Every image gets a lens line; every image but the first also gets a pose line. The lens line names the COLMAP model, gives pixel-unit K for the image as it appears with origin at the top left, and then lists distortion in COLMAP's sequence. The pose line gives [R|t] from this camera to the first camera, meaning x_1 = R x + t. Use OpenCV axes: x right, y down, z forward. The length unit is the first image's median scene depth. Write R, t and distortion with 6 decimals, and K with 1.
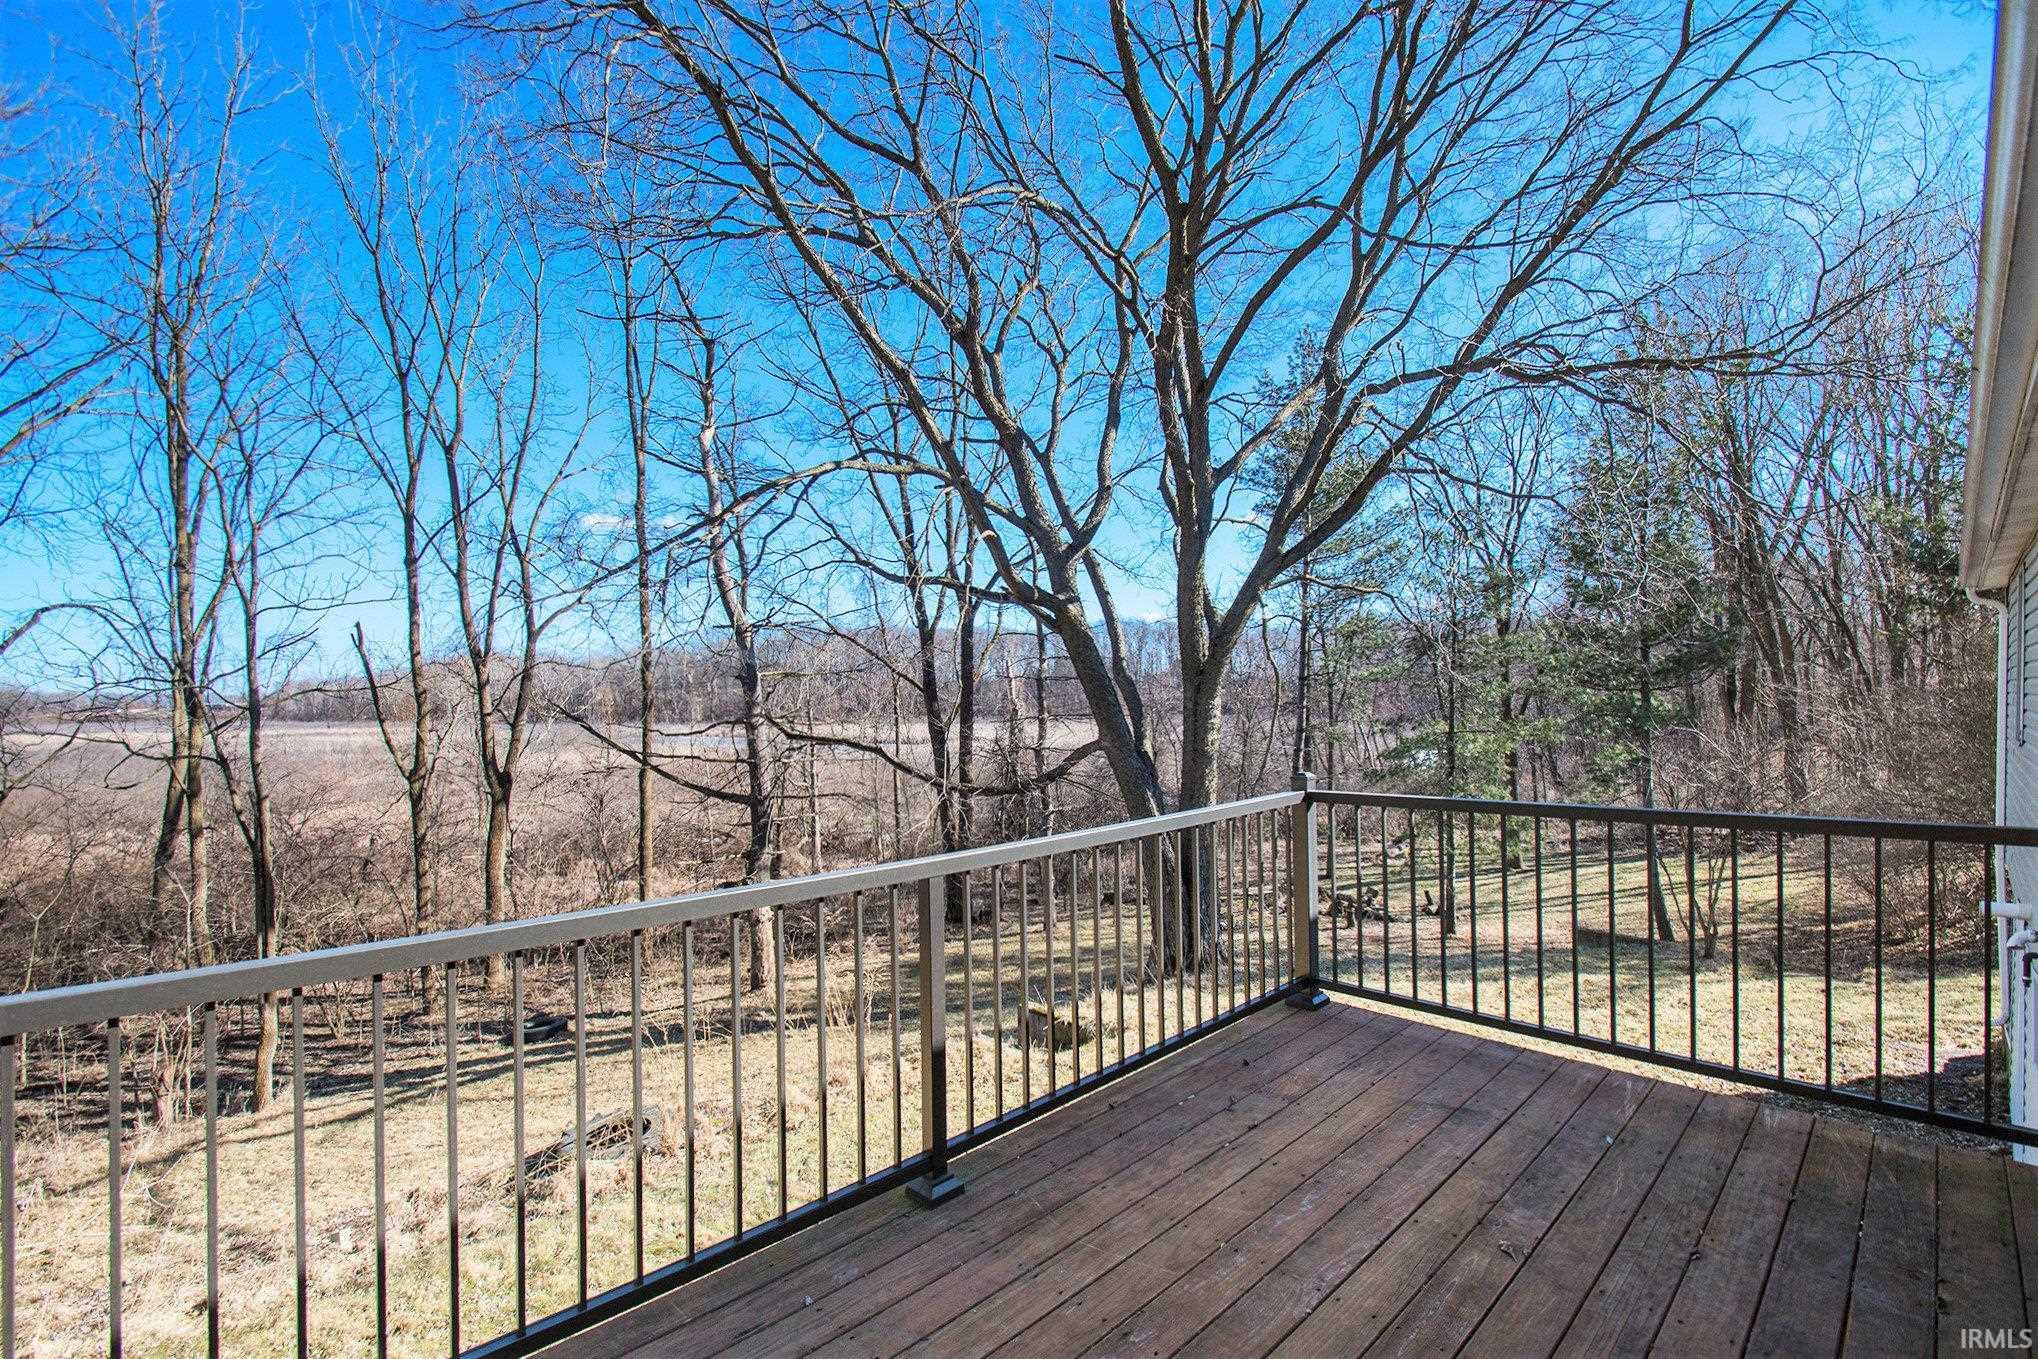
lens RADIAL K [[882.9, 0, 1019.0], [0, 882.9, 699.4], [0, 0, 1]] dist [0.001592, 0.000069]
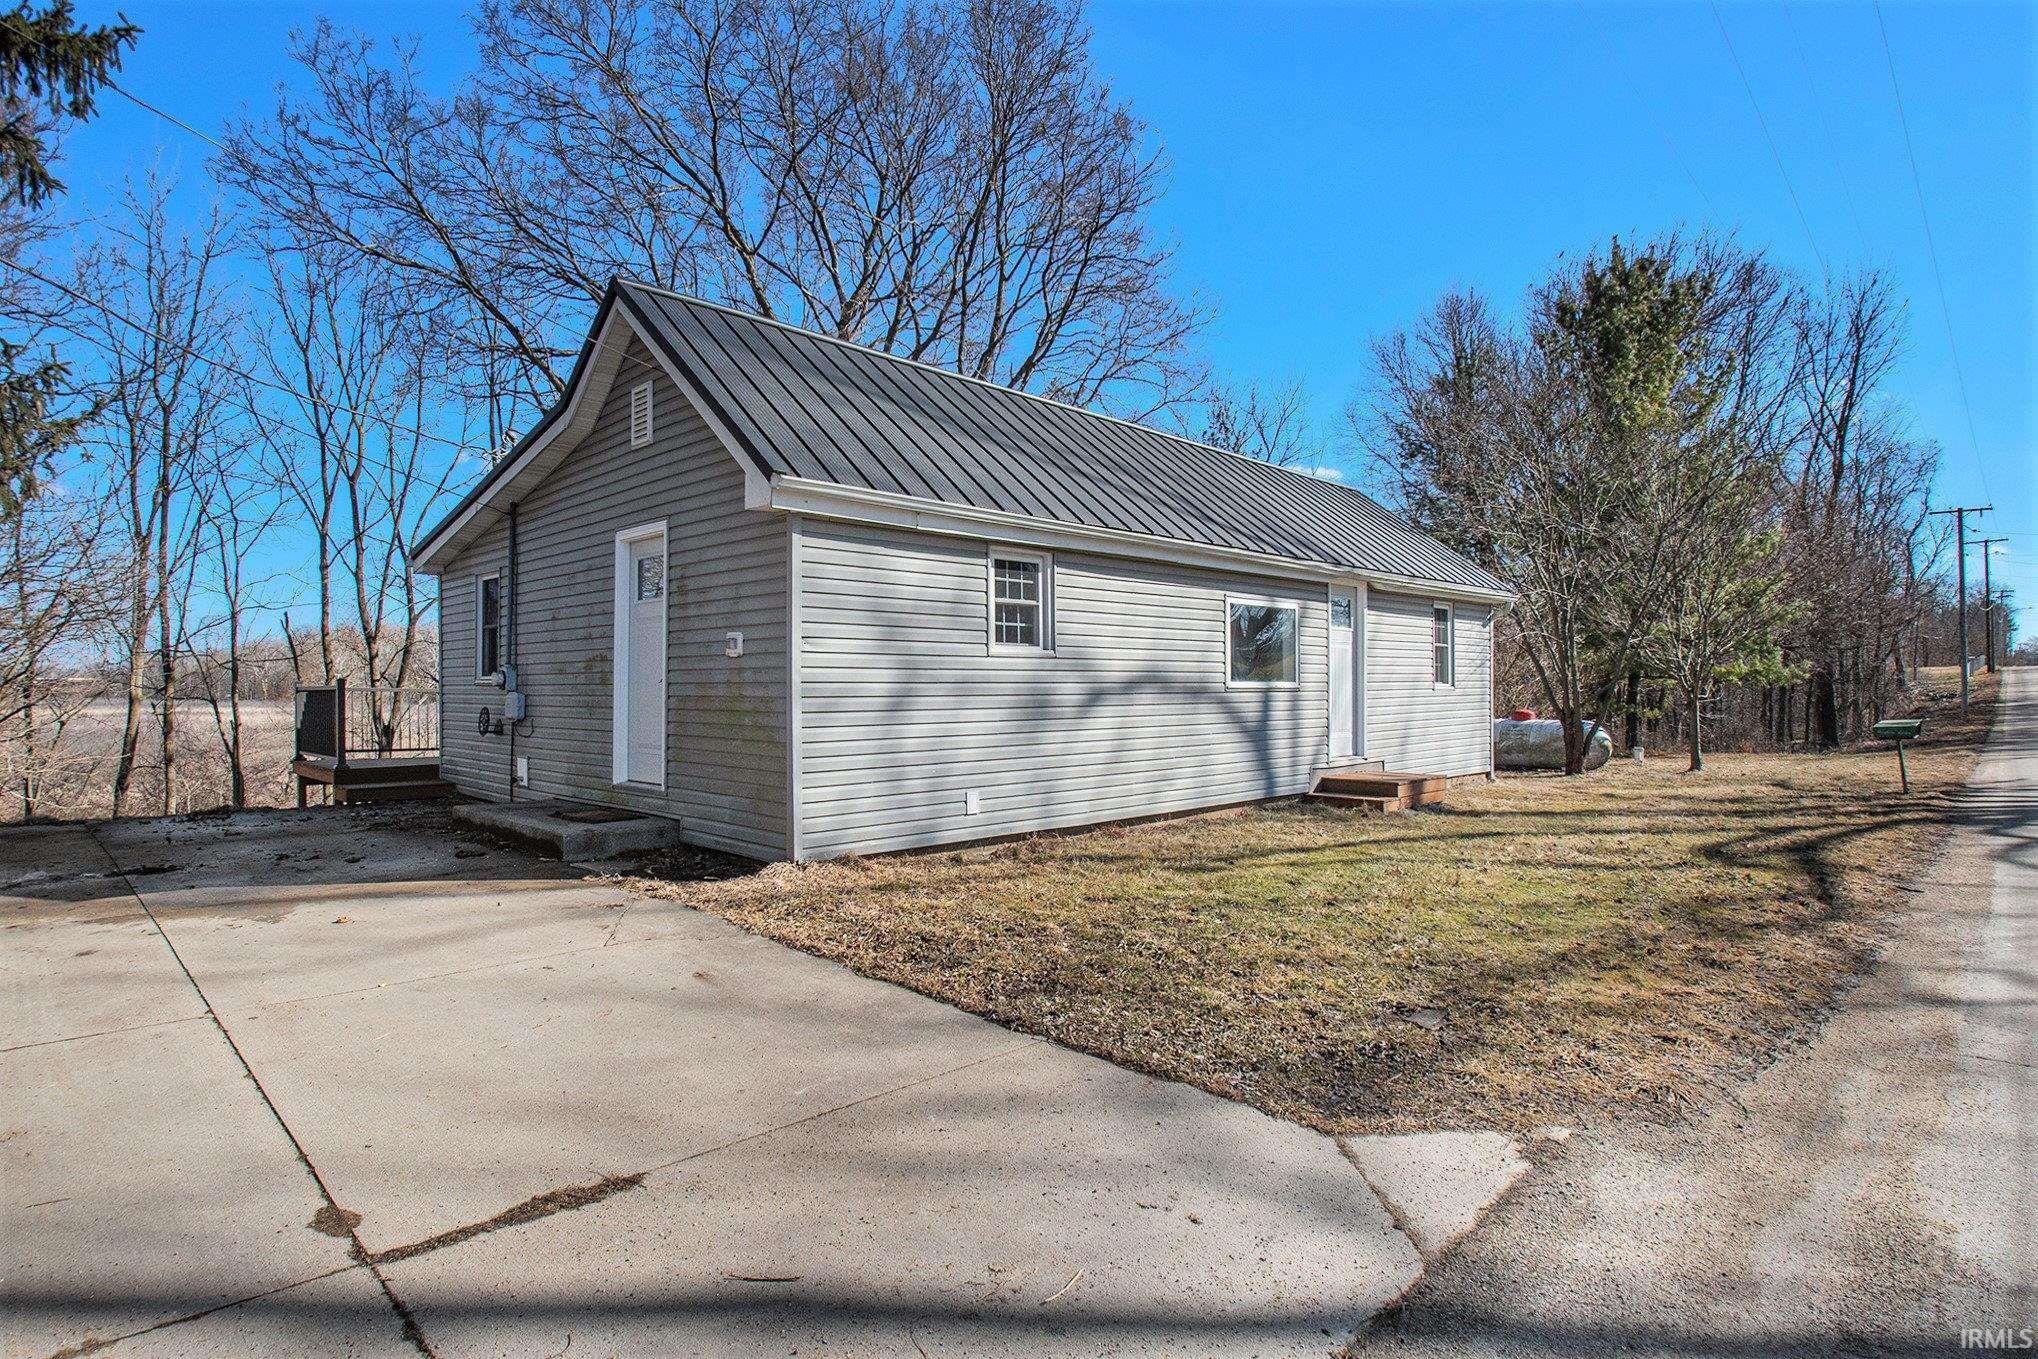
lens RADIAL K [[1027.0, 0, 1019.7], [0, 1027.0, 669.4], [0, 0, 1]] dist [-0.000685, 0.000092]
pose [[0.999580, 0.016772, 0.023616, 0.340205], [-0.016497, 0.999794, -0.011793, 0.003640], [-0.023809, 0.011399, 0.999652, -0.587258]]
